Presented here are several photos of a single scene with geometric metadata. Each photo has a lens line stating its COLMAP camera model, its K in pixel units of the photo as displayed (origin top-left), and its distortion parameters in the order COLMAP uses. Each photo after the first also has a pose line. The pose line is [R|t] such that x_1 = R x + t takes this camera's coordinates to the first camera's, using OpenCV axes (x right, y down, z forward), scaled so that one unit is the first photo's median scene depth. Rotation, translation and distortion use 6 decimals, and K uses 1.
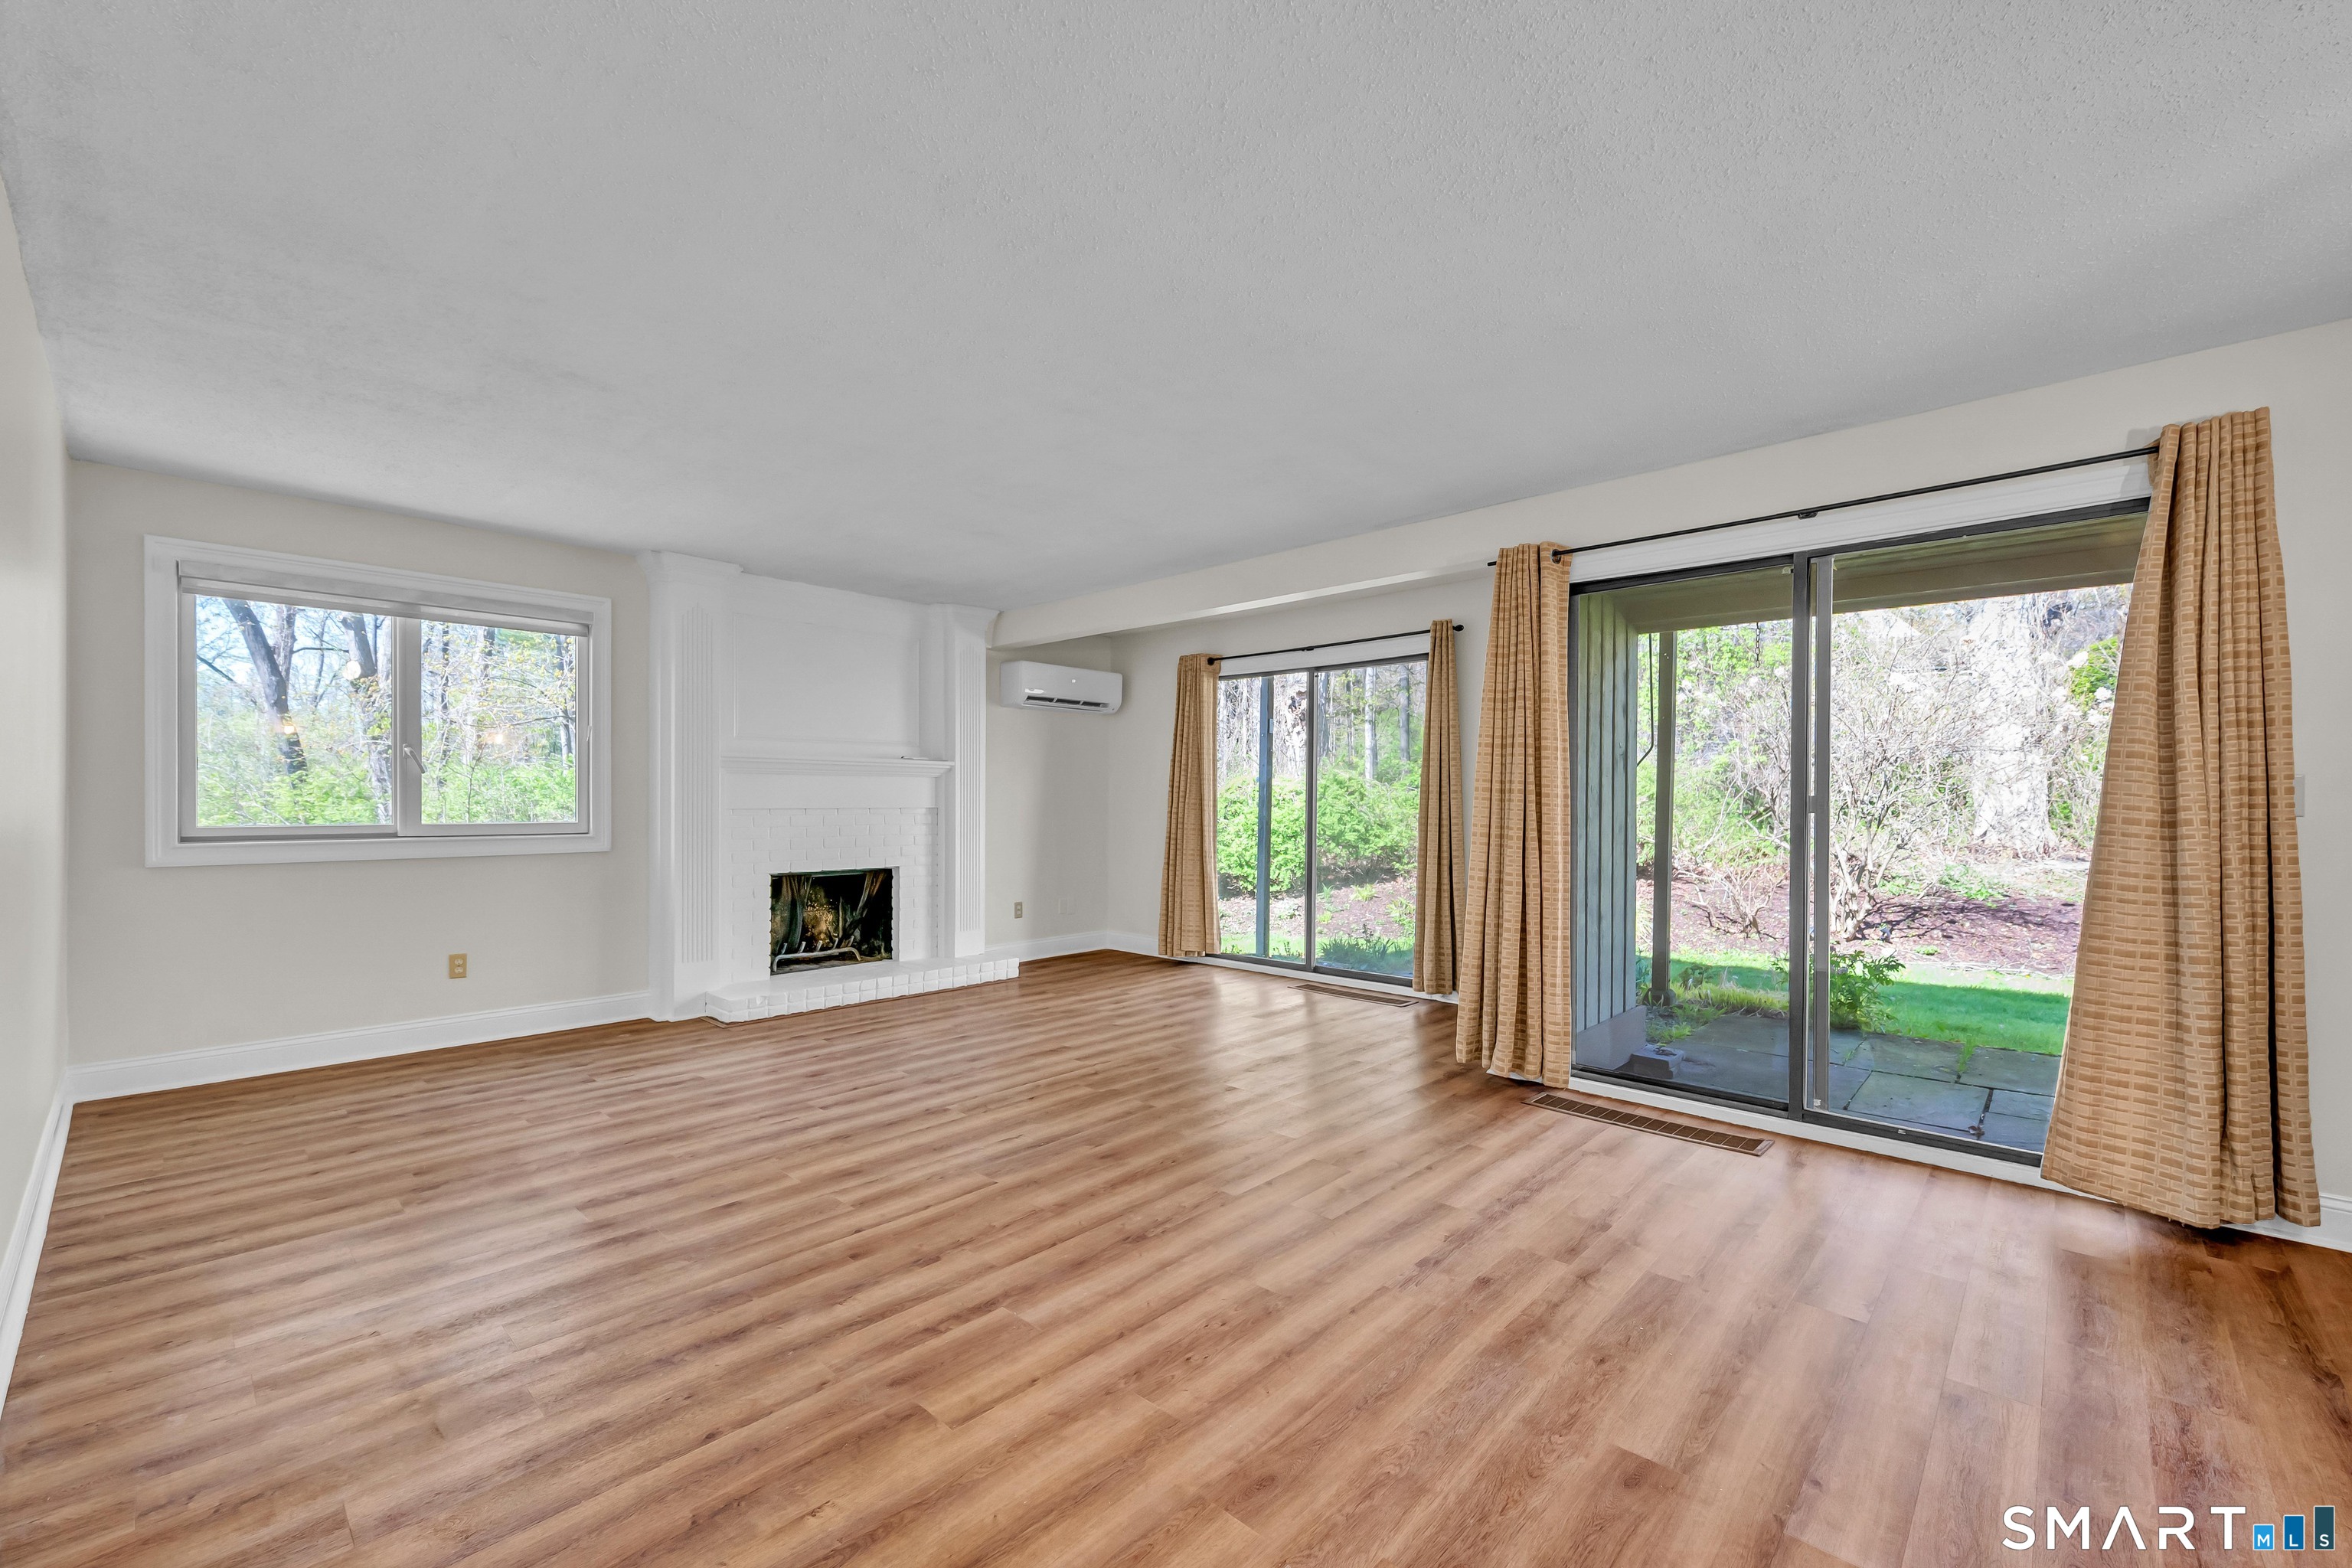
lens RADIAL K [[949.4, 0, 1164.9], [0, 949.4, 807.4], [0, 0, 1]] dist [-0.001639, -0.000522]
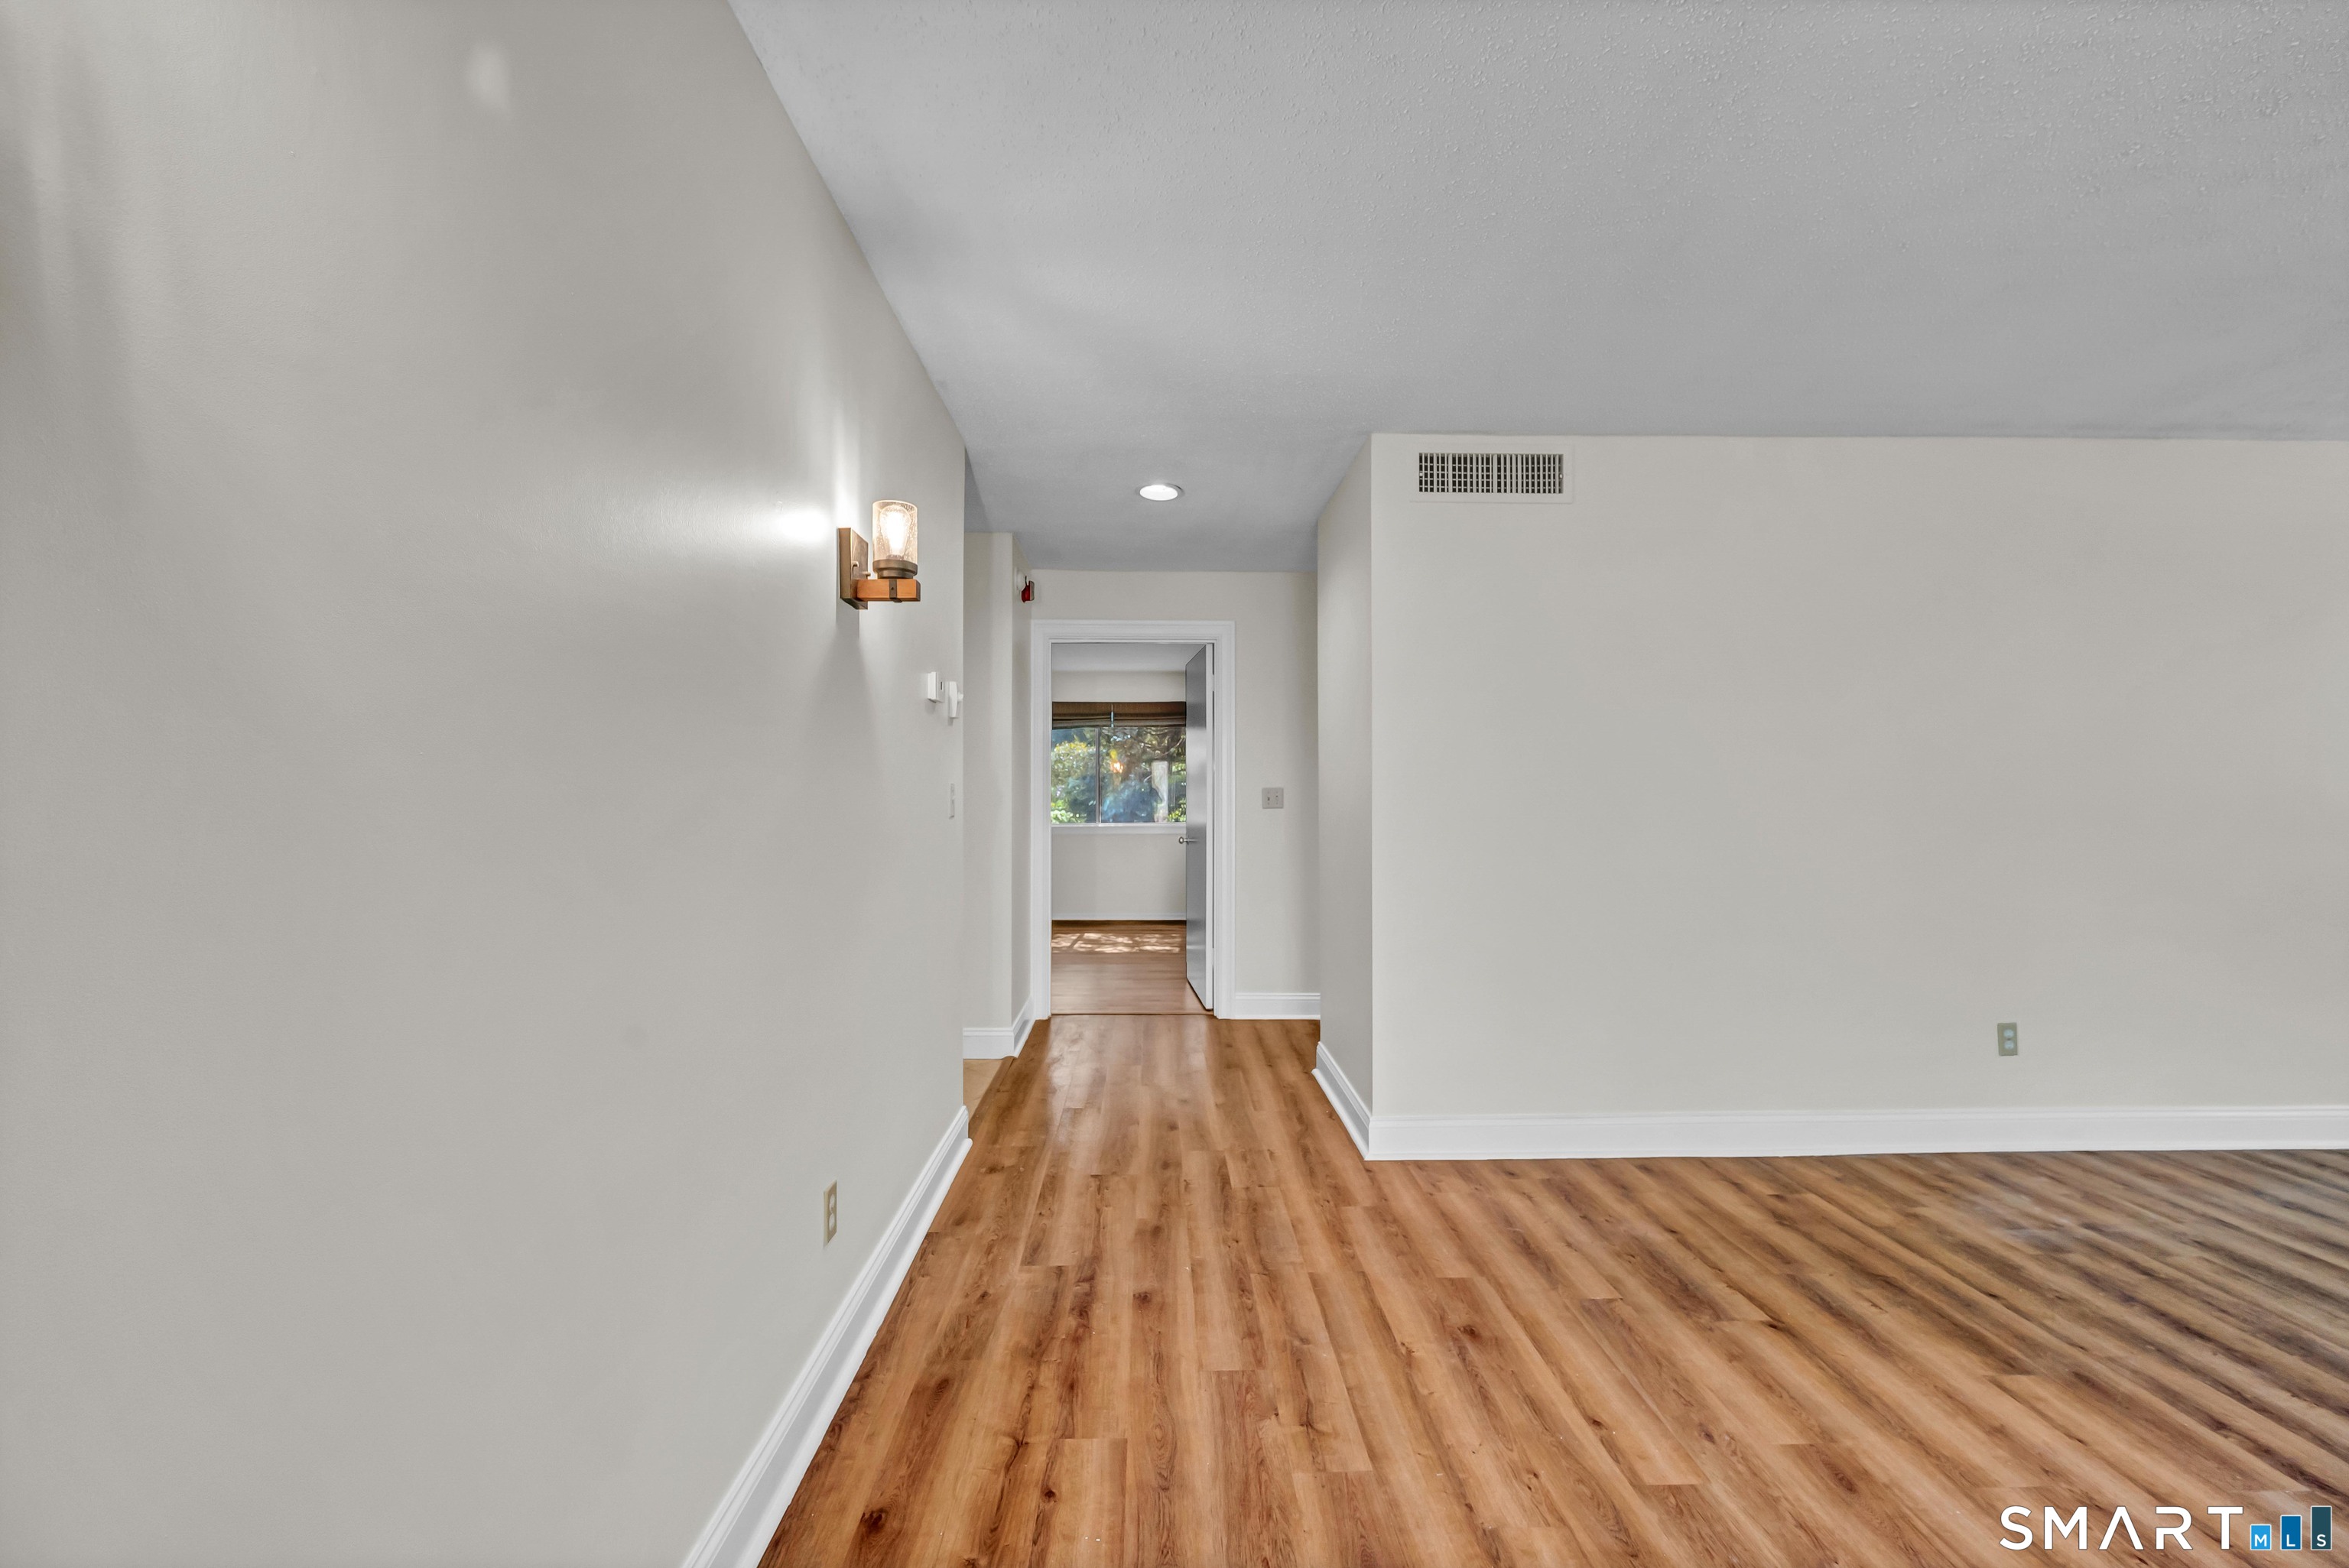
lens RADIAL K [[952.0, 0, 1173.8], [0, 952.0, 815.5], [0, 0, 1]] dist [-0.001699, 0.000179]
pose [[-0.705049, 0.011780, -0.709061, 0.815475], [-0.005267, 0.999747, 0.021847, -0.010742], [0.709139, 0.019138, -0.704808, 0.737183]]
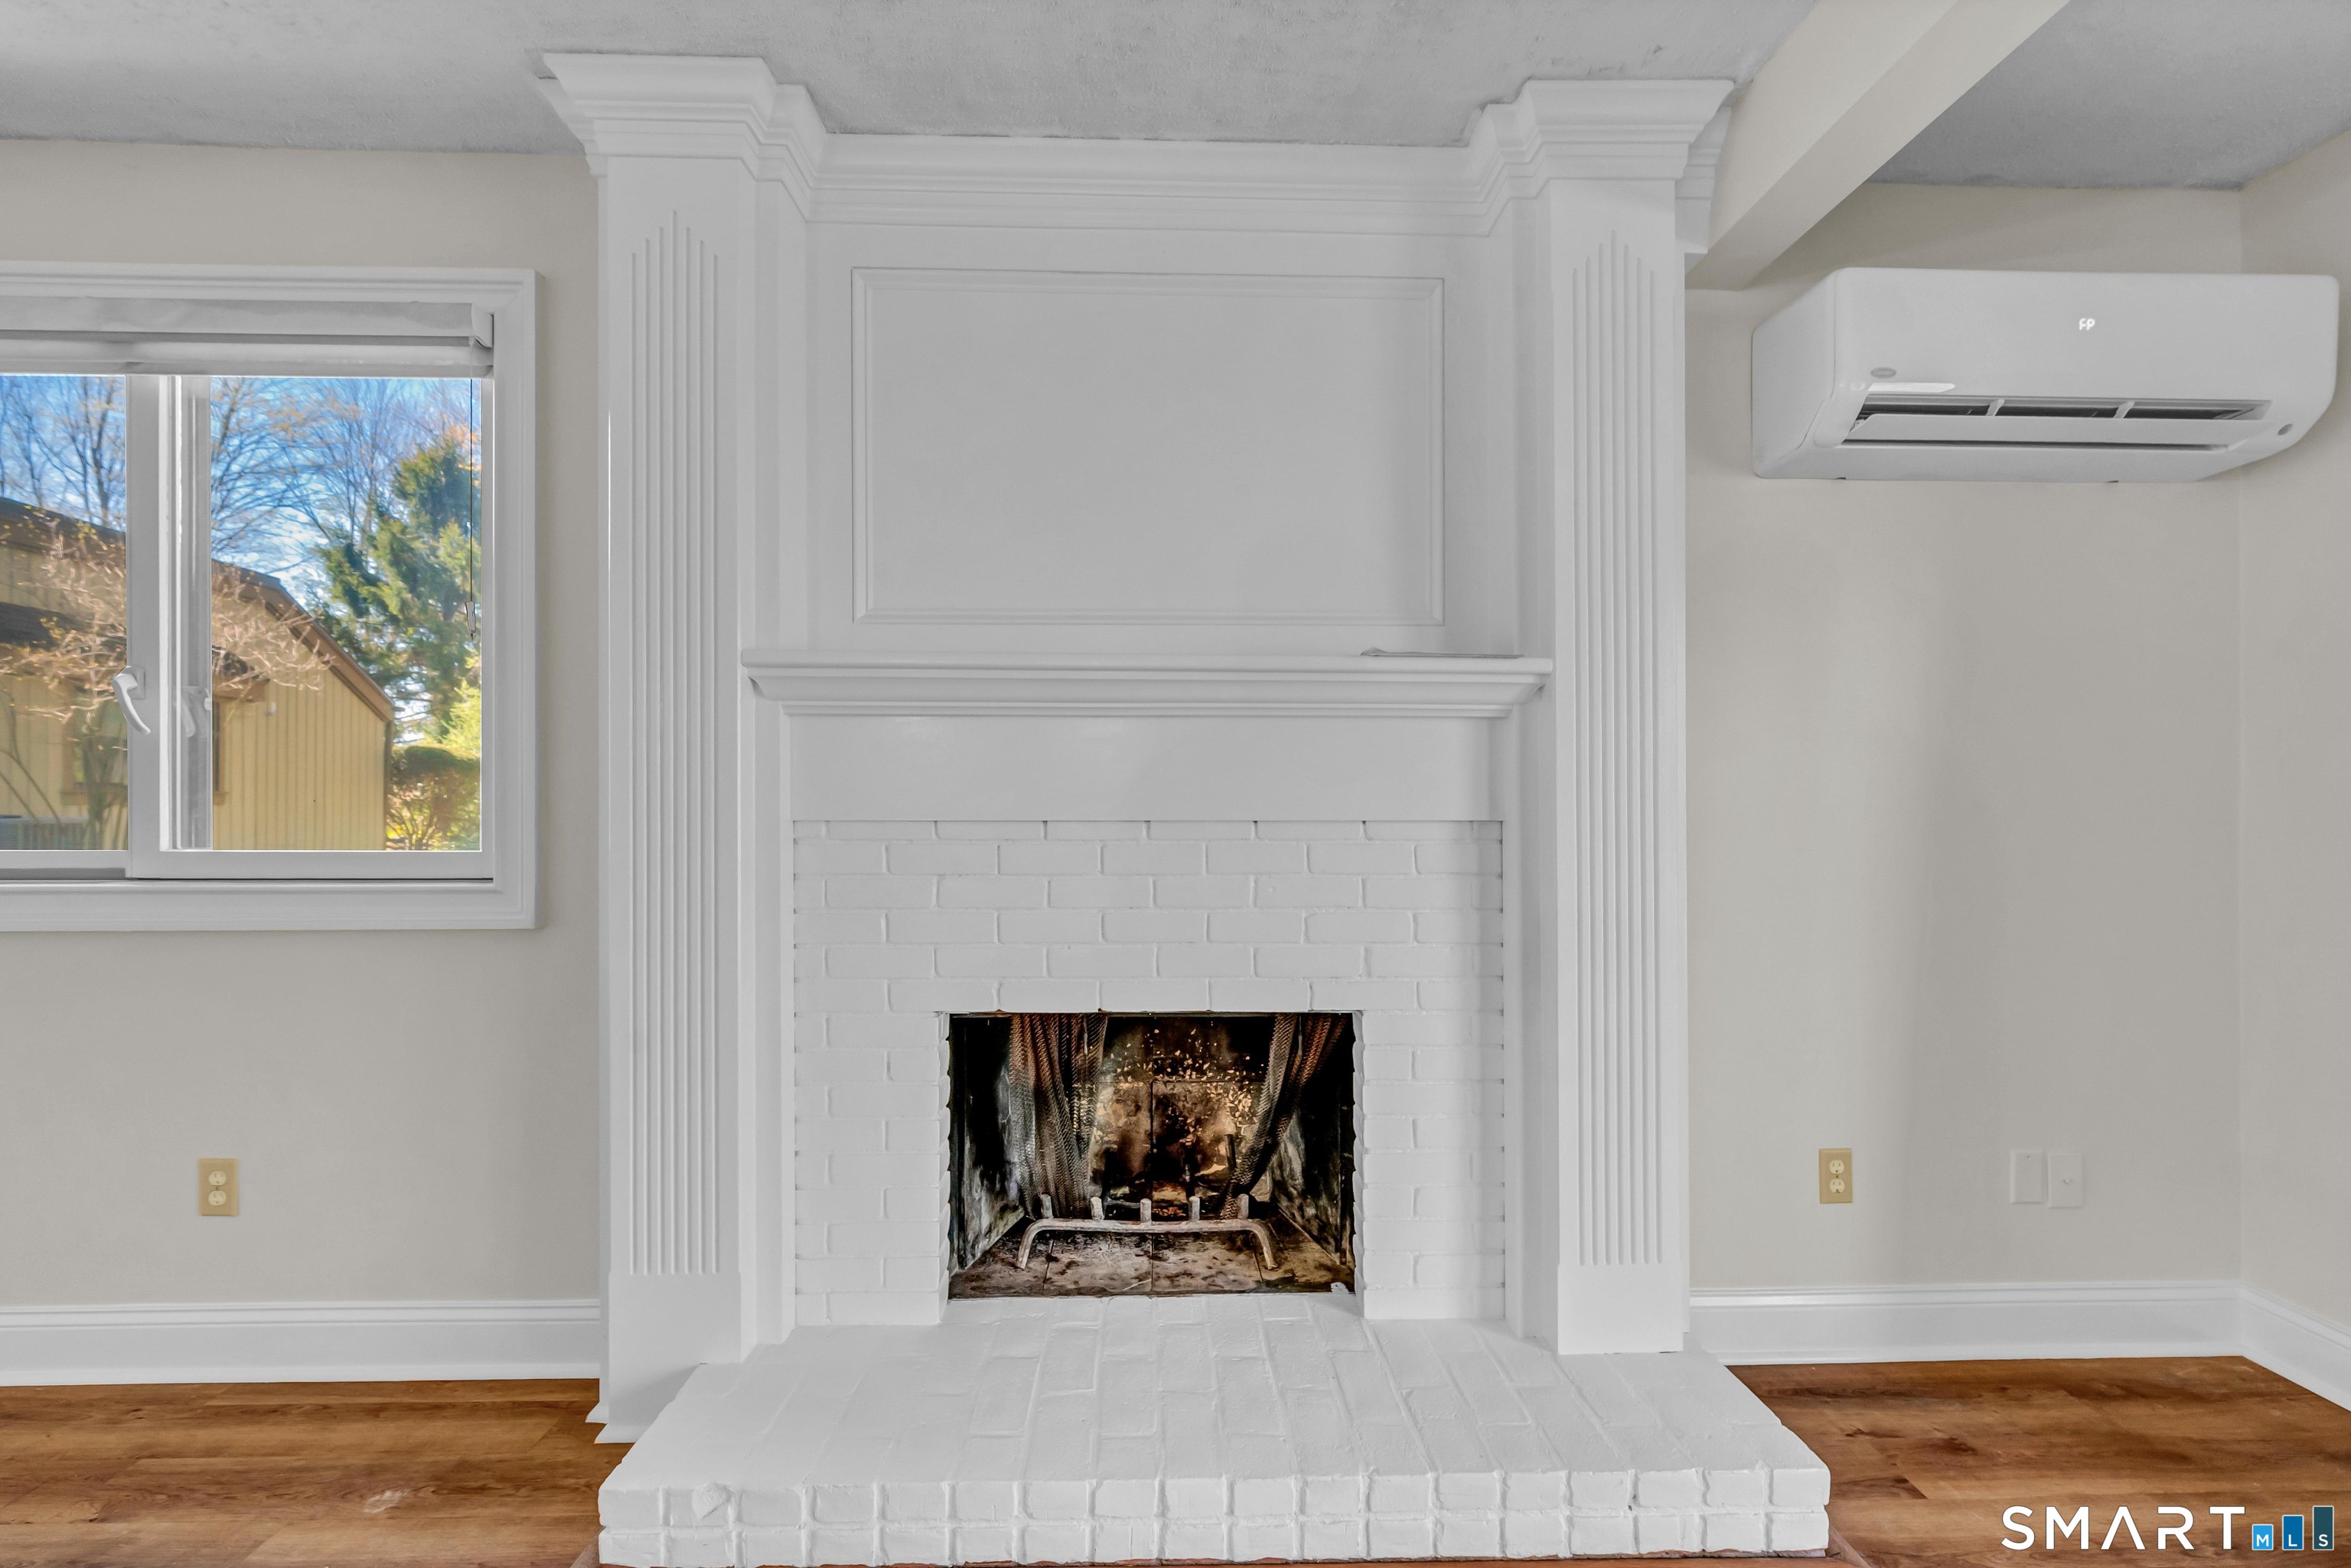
lens RADIAL K [[890.9, 0, 1178.3], [0, 890.9, 797.5], [0, 0, 1]] dist [-0.000777, -0.000078]
pose [[0.722443, -0.005288, -0.691410, -0.282852], [-0.004146, 0.999920, -0.011980, -0.006227], [0.691418, 0.011522, 0.722363, 1.756765]]
